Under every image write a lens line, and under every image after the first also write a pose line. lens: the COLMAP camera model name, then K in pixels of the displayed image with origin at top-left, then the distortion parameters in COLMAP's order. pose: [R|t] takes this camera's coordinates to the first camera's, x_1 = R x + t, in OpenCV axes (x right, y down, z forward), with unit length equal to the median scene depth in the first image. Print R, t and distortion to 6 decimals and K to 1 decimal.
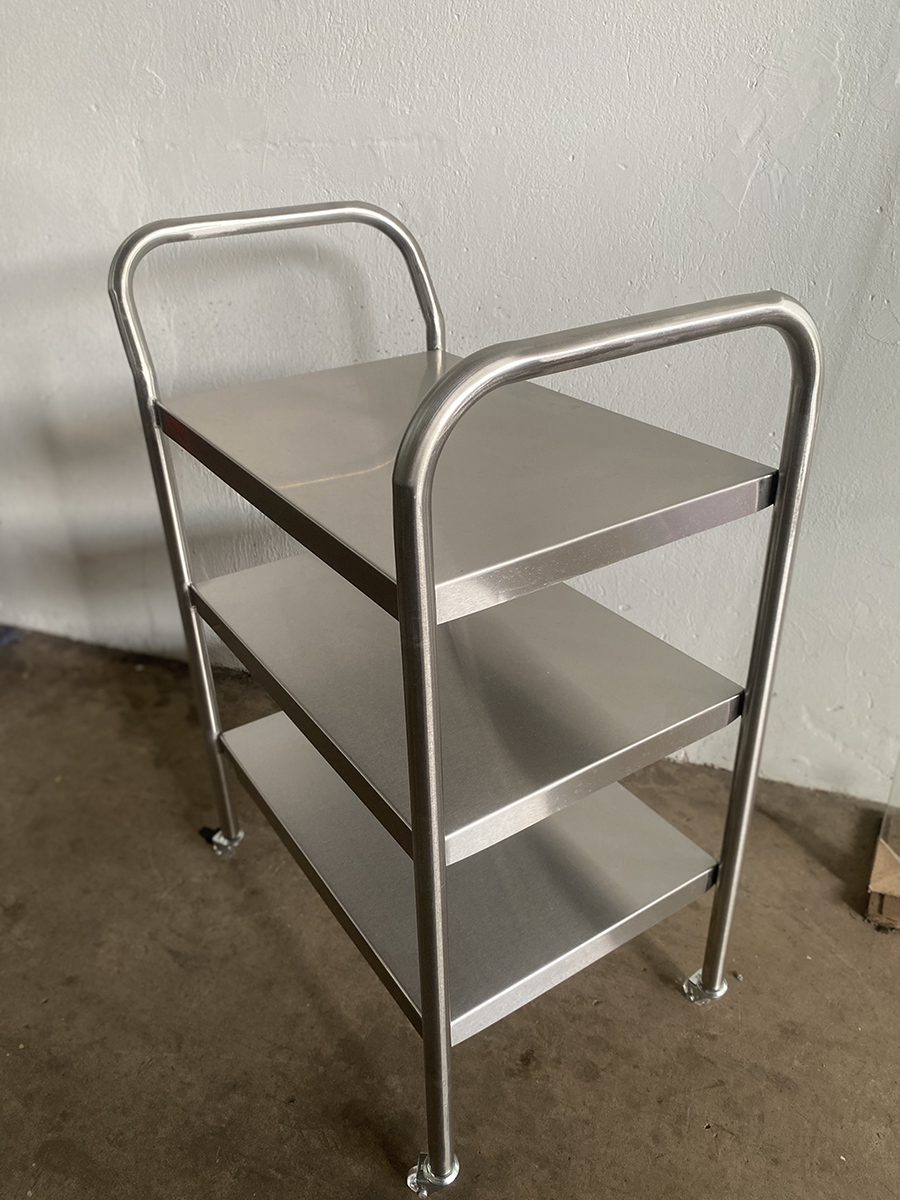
lens RADIAL K [[897.5, 0, 444.9], [0, 897.5, 597.2], [0, 0, 1]] dist [0.011858, -0.008155]
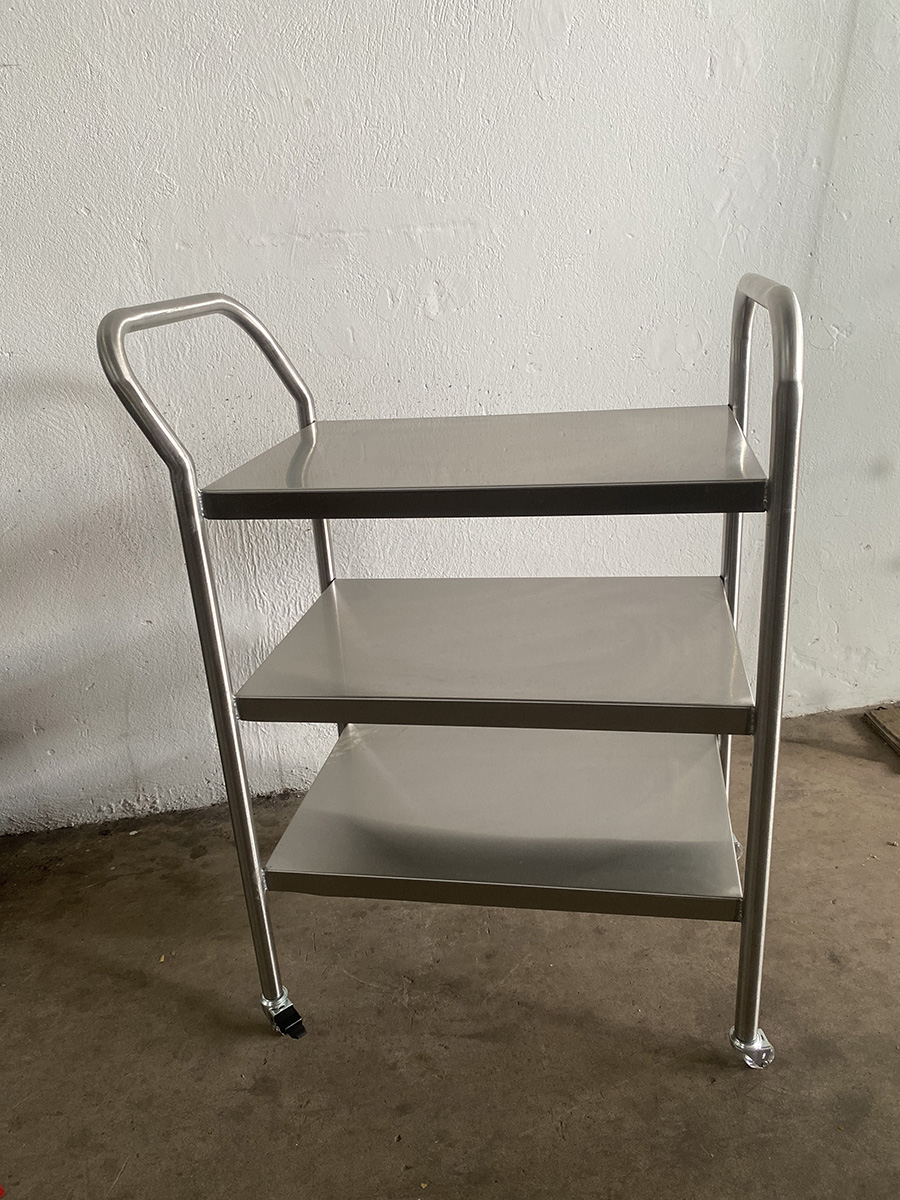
lens RADIAL K [[897.5, 0, 441.7], [0, 897.5, 608.1], [0, 0, 1]] dist [0.011858, -0.008155]
pose [[0.862067, -0.213946, 0.459421, -0.667598], [0.280817, 0.956286, -0.081601, 0.039444], [-0.421880, 0.199359, 0.884462, 0.105991]]
